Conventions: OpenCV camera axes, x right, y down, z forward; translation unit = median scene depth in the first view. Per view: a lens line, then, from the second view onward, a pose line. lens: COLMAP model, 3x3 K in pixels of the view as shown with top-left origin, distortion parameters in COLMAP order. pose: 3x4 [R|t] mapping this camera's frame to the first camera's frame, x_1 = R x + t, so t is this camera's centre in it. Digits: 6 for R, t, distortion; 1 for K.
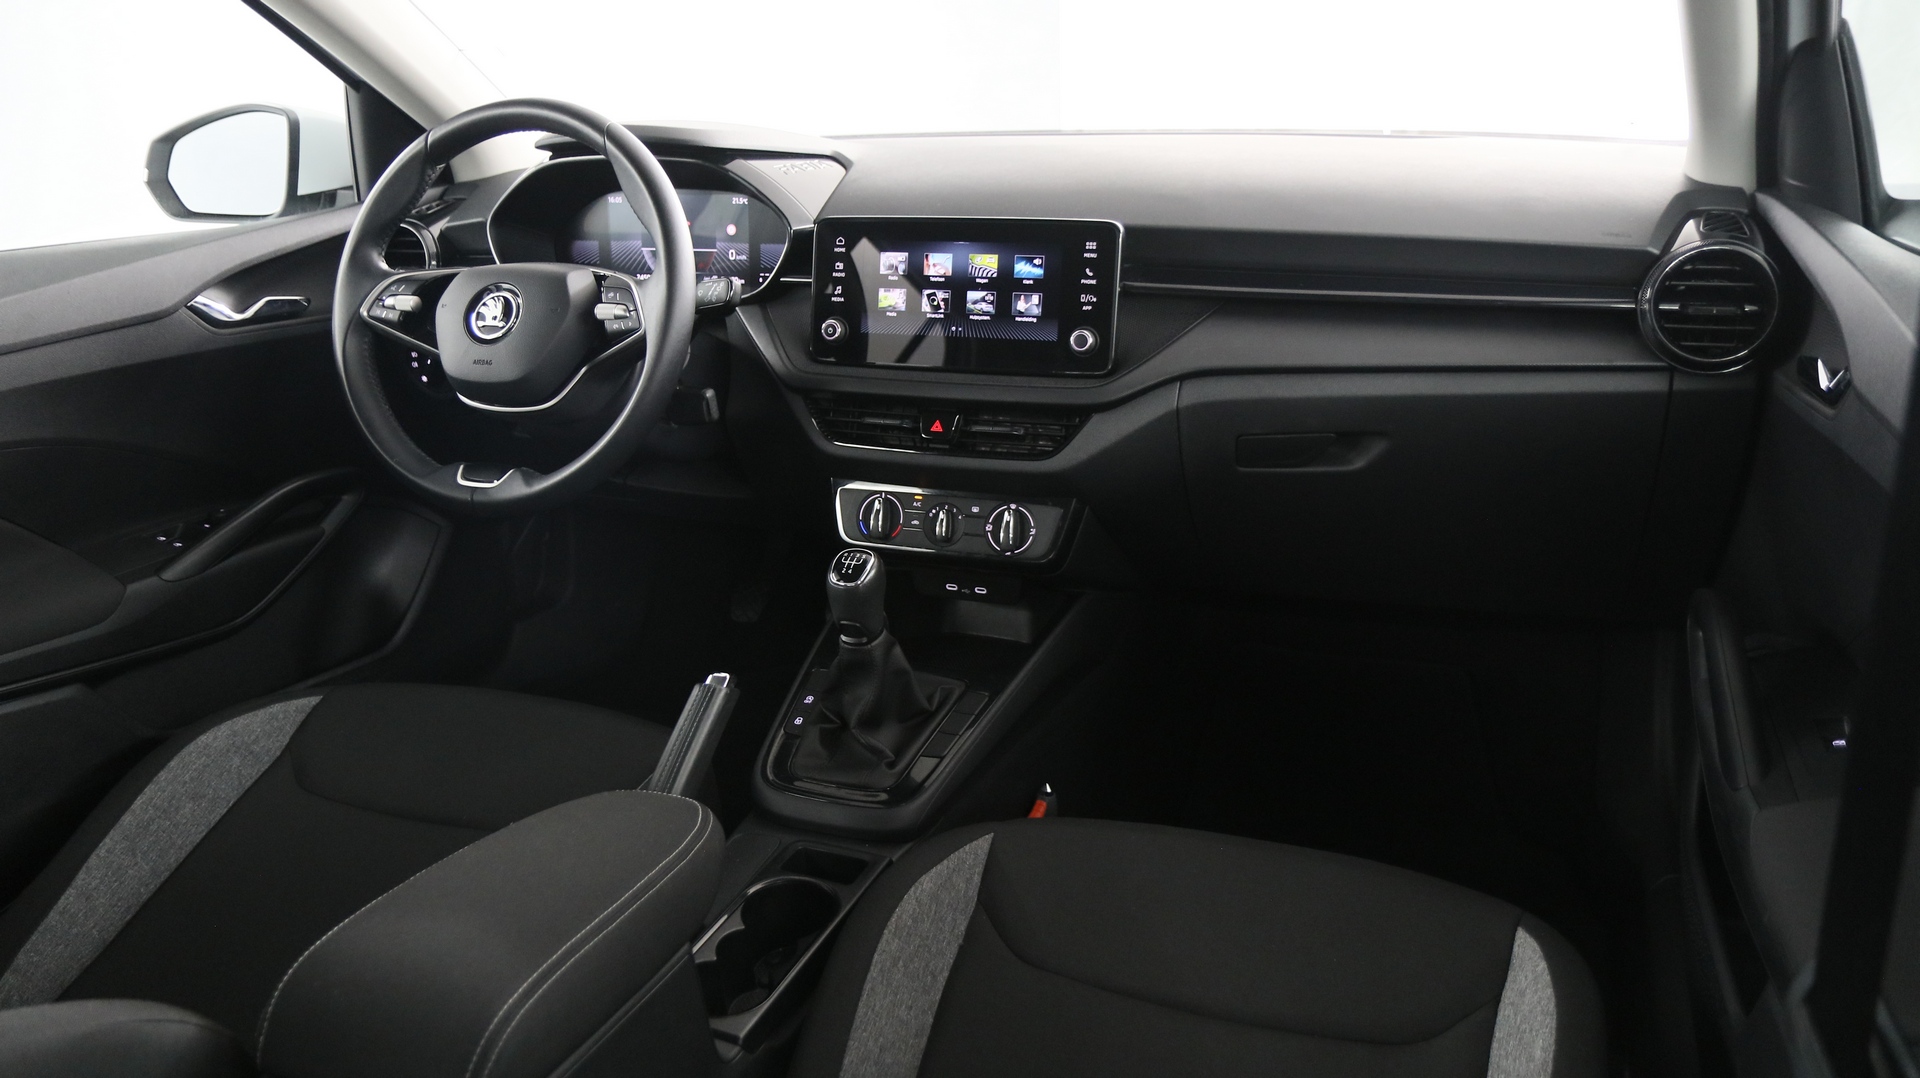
lens RADIAL K [[1468.5, 0, 956.0], [0, 1468.5, 541.9], [0, 0, 1]] dist [-0.028075, 0.020070]
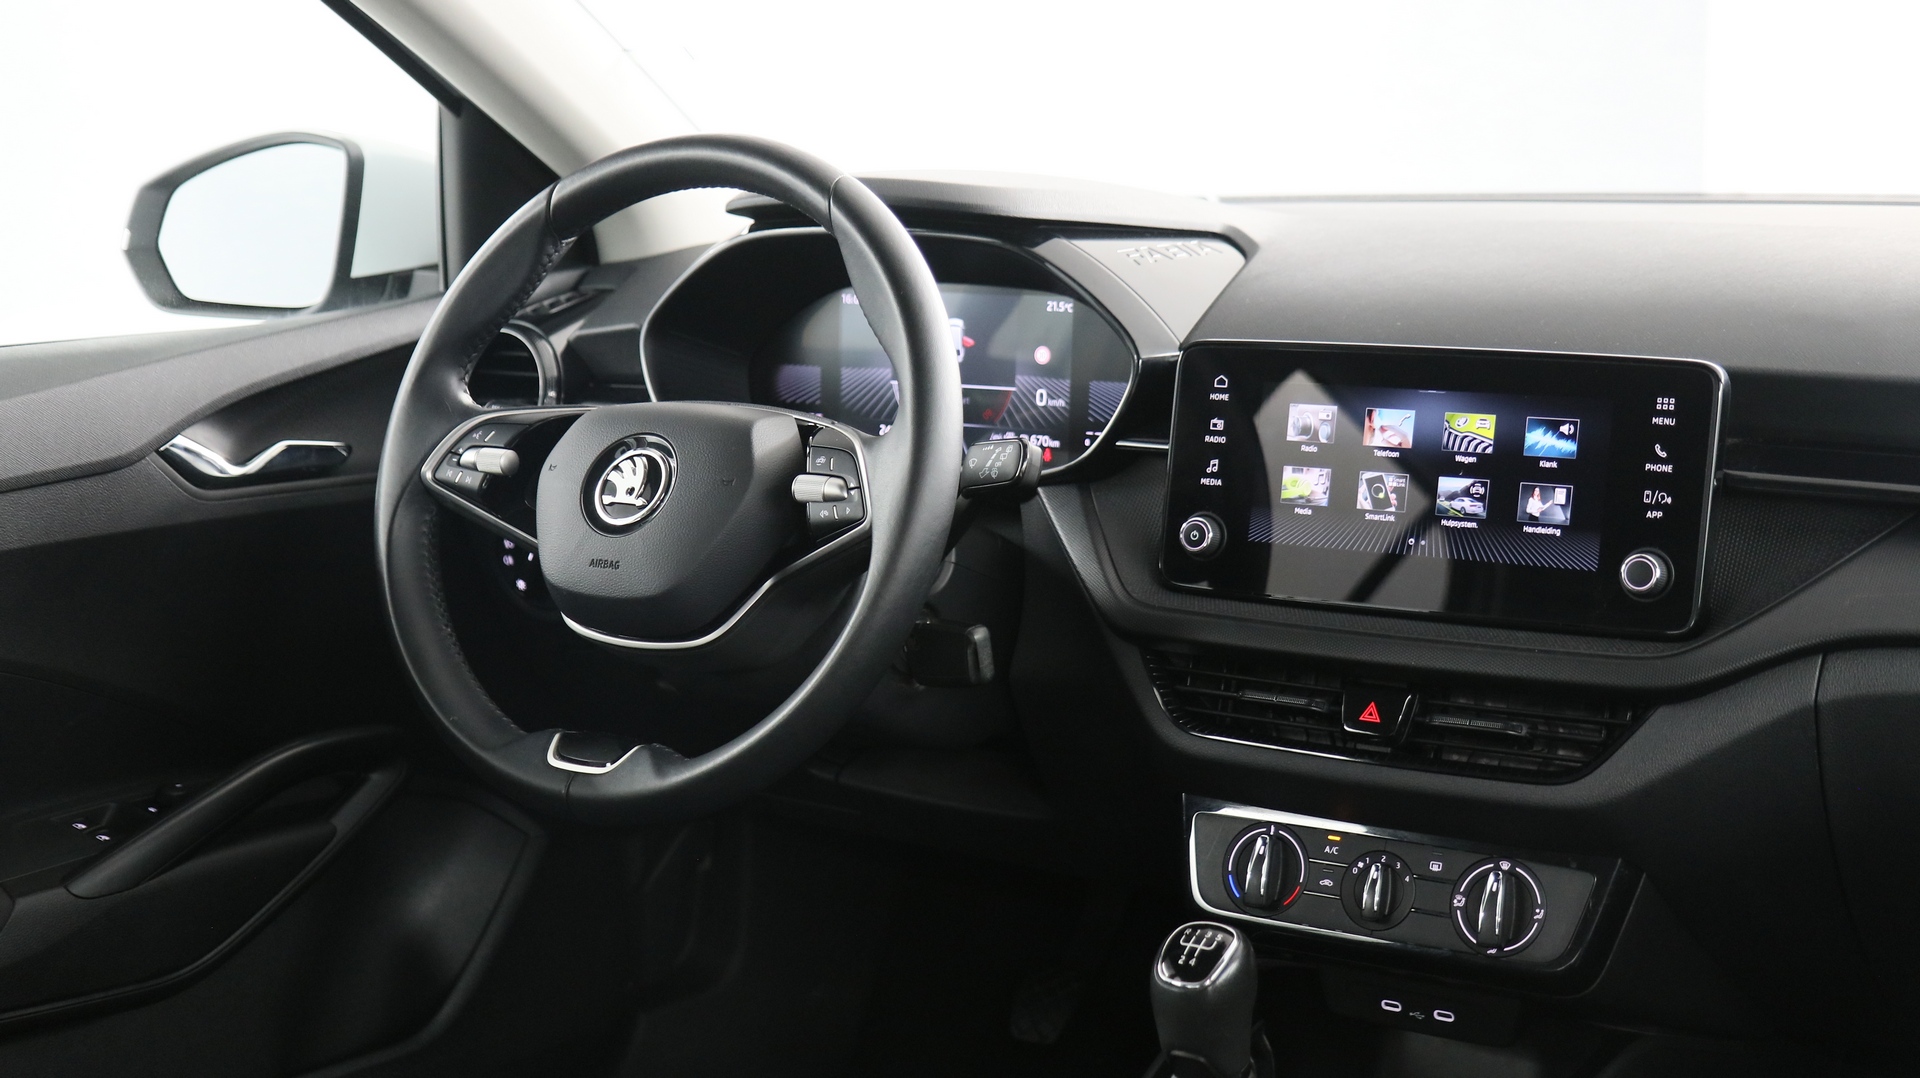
lens RADIAL K [[2681.4, 0, 947.3], [0, 2681.4, 551.5], [0, 0, 1]] dist [0.010482, 0.000000]
pose [[0.977829, 0.042308, -0.205086, 0.035301], [-0.069046, 0.989748, -0.125029, -0.000532], [0.197694, 0.136418, 0.970725, -0.032719]]
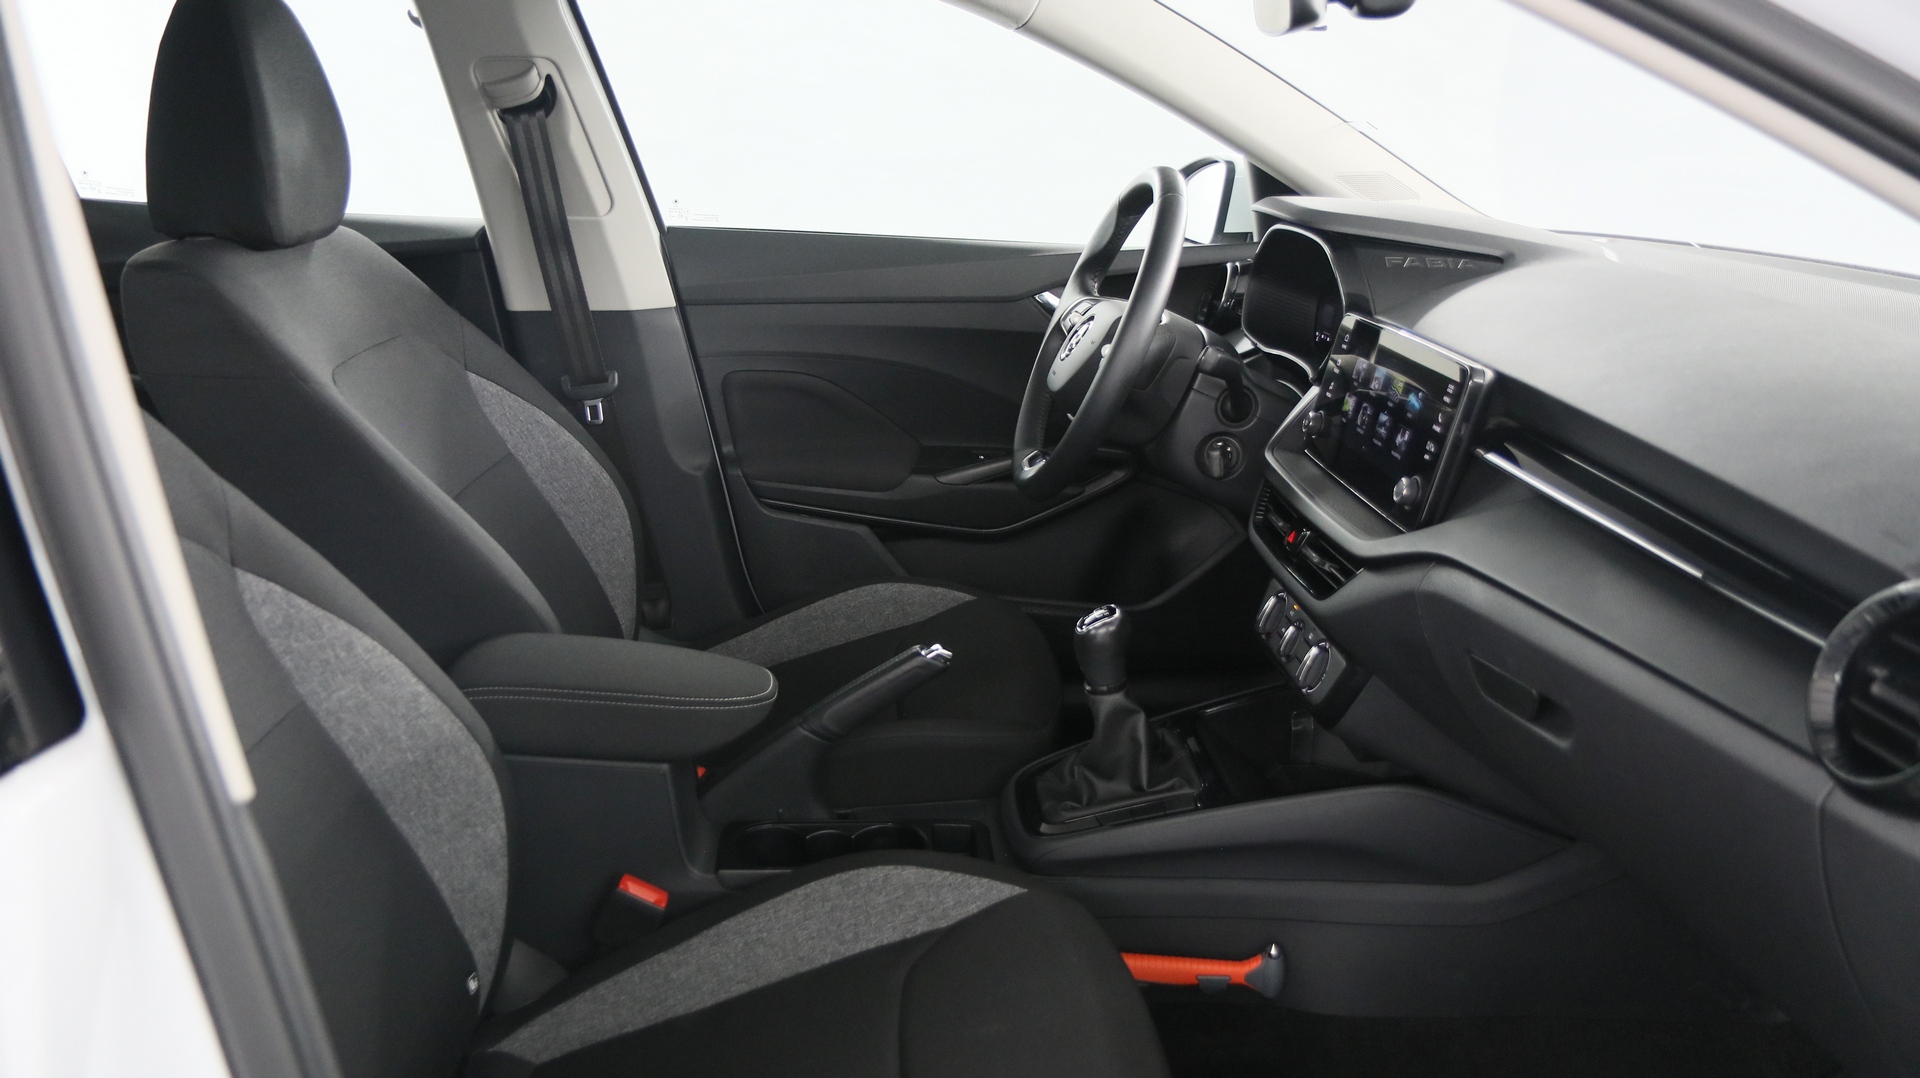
lens RADIAL K [[1468.5, 0, 952.1], [0, 1468.5, 543.2], [0, 0, 1]] dist [-0.028075, 0.020070]
pose [[0.406210, 0.295261, -0.864762, 0.709790], [-0.309066, 0.934977, 0.174056, -0.169064], [0.859925, 0.196566, 0.471053, 0.348064]]
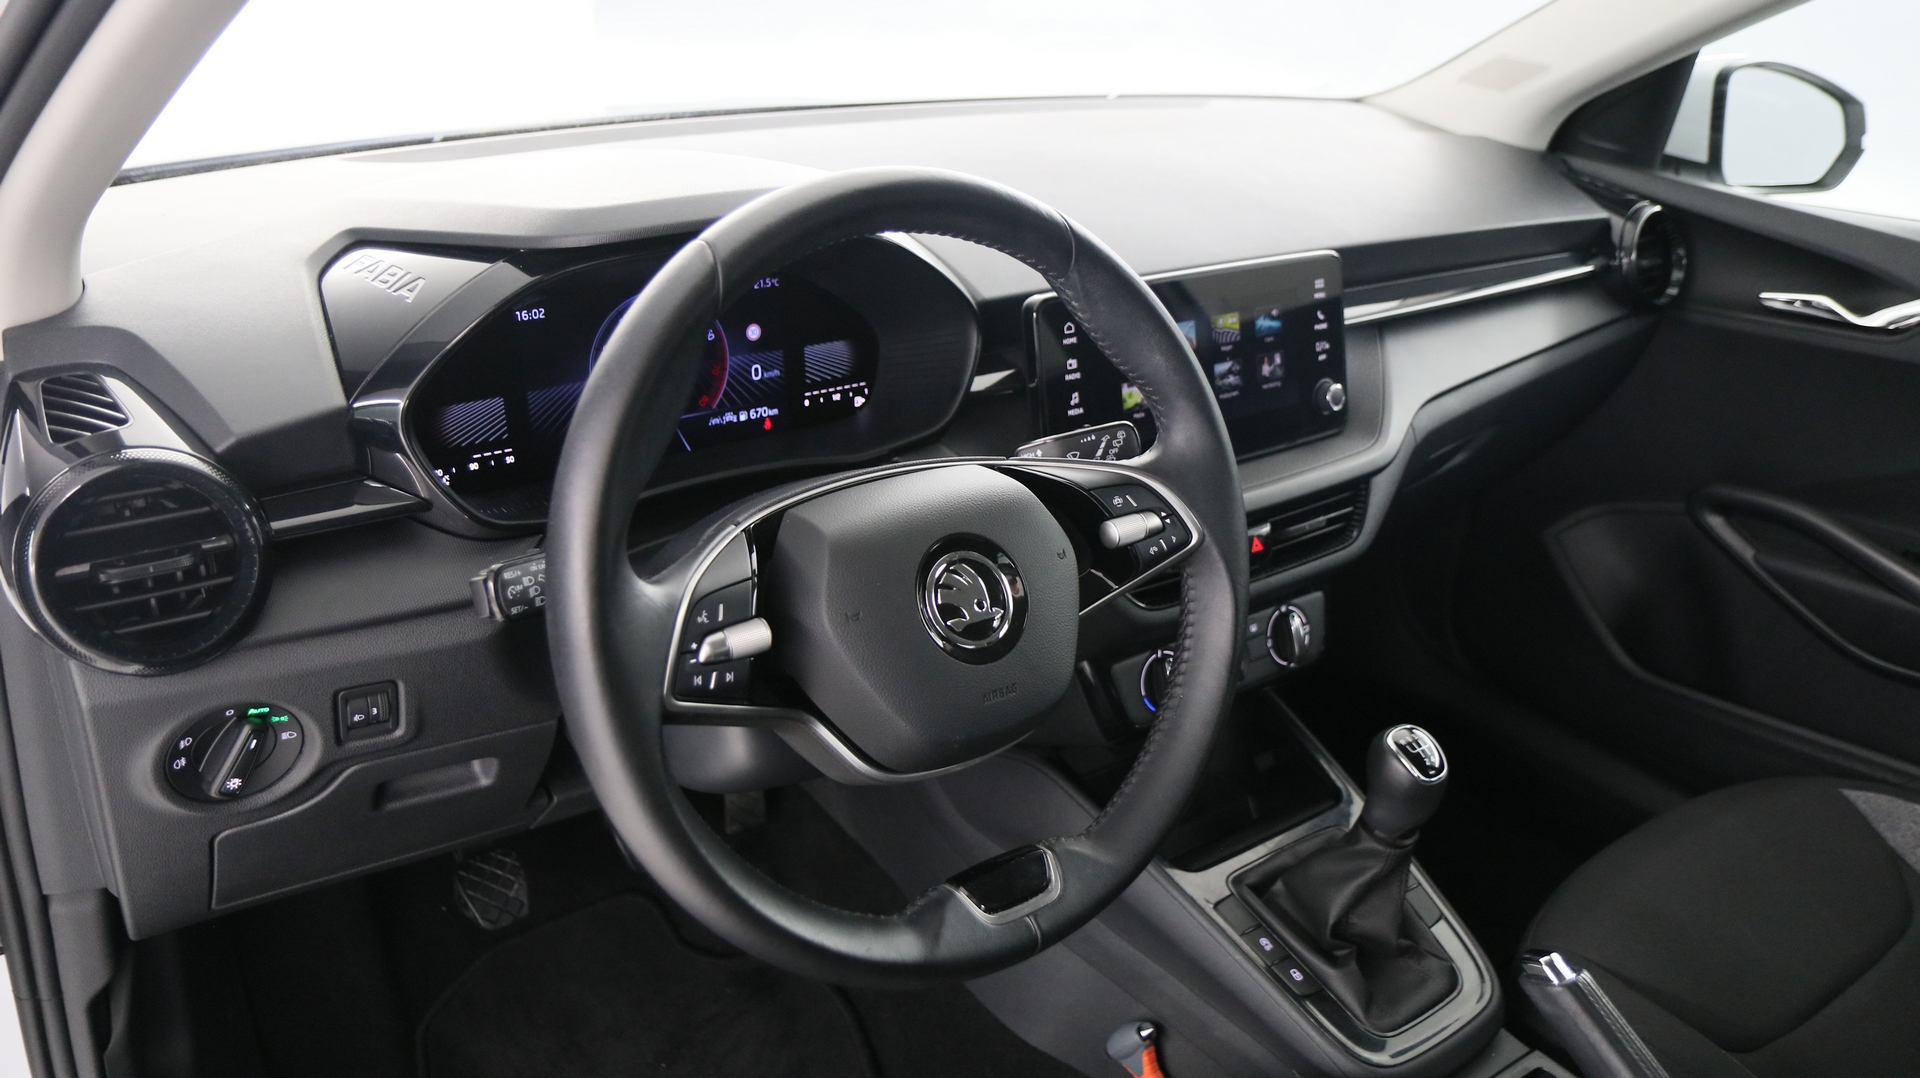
lens RADIAL K [[1468.5, 0, 965.2], [0, 1468.5, 551.6], [0, 0, 1]] dist [-0.028075, 0.020070]
pose [[0.514036, -0.307170, 0.800883, -0.696993], [0.217259, 0.949860, 0.224864, -0.276043], [-0.829798, 0.058411, 0.554998, 0.681156]]
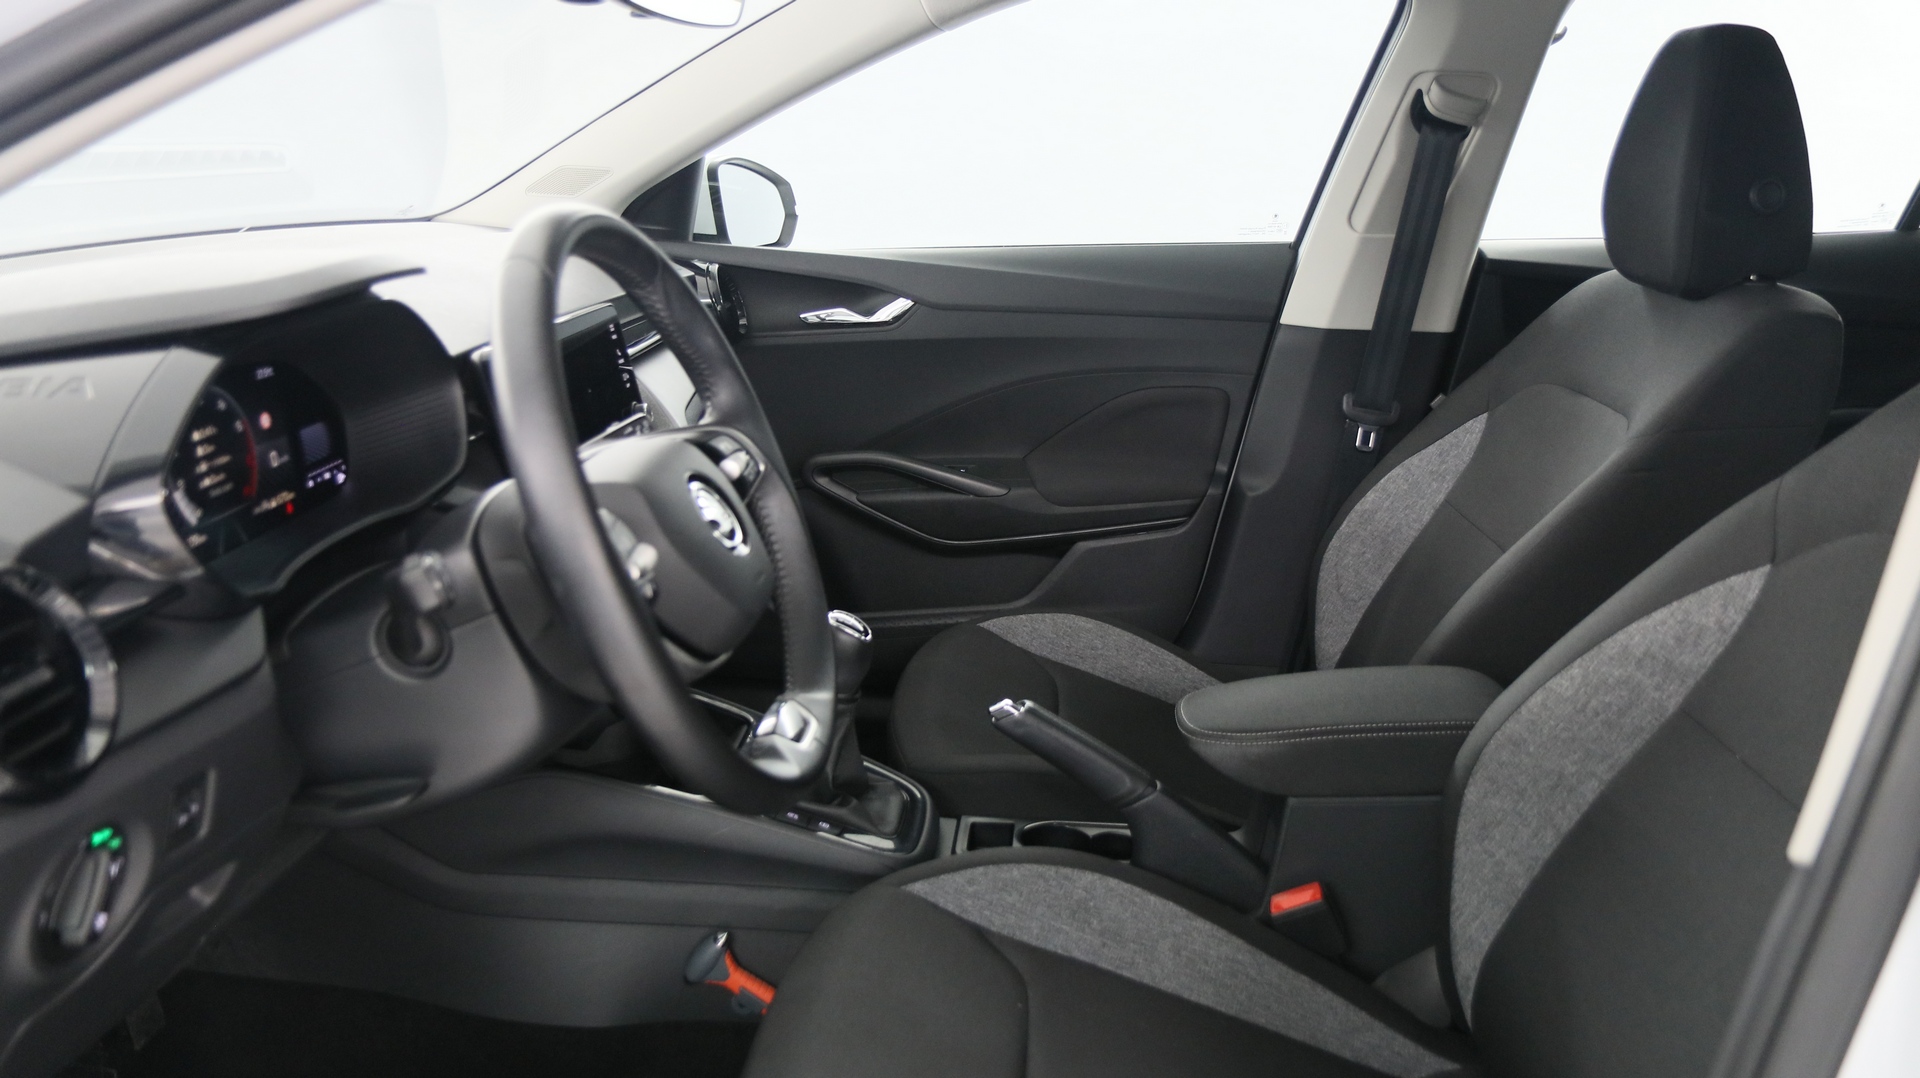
lens RADIAL K [[1468.5, 0, 956.6], [0, 1468.5, 527.0], [0, 0, 1]] dist [-0.028075, 0.020070]
pose [[-0.306475, -0.230505, 0.923548, -0.929534], [0.294366, 0.899726, 0.322244, -0.322969], [-0.905219, 0.370621, -0.207891, 0.998106]]
